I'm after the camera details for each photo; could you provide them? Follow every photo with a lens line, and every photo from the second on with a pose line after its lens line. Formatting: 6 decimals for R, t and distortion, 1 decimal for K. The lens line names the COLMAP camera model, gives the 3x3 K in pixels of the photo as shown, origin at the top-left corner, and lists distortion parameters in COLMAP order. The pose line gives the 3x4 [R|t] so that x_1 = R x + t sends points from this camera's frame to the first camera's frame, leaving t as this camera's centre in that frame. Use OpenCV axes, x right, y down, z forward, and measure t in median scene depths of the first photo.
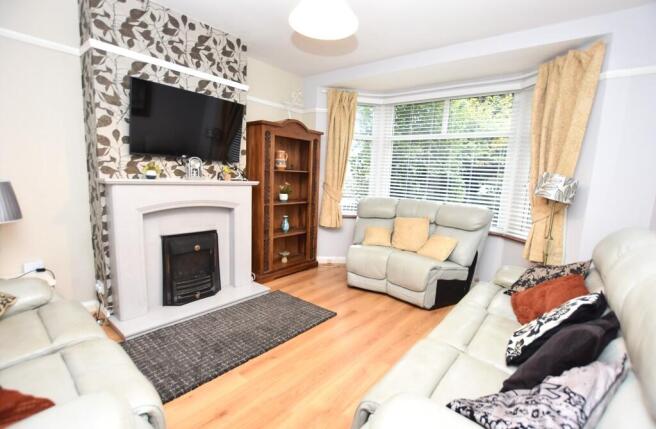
lens RADIAL K [[305.4, 0, 329.5], [0, 305.4, 215.7], [0, 0, 1]] dist [-0.015721, -0.000091]
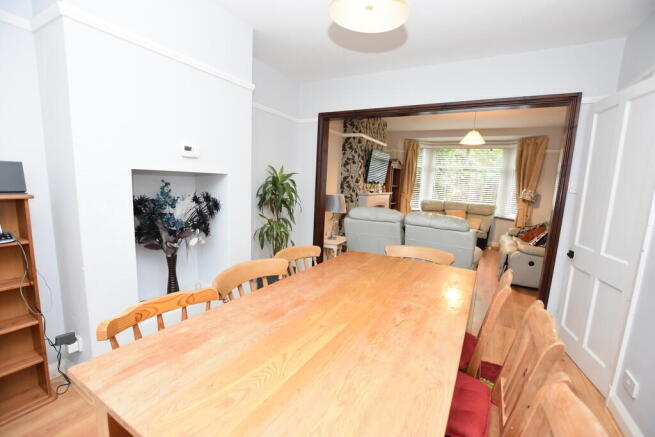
lens RADIAL K [[293.6, 0, 325.1], [0, 293.6, 218.9], [0, 0, 1]] dist [-0.022806, -0.000017]
pose [[0.988500, -0.020773, 0.149787, -1.119039], [0.020438, 0.999784, 0.003773, 0.052723], [-0.149833, -0.000669, 0.988711, -0.968198]]
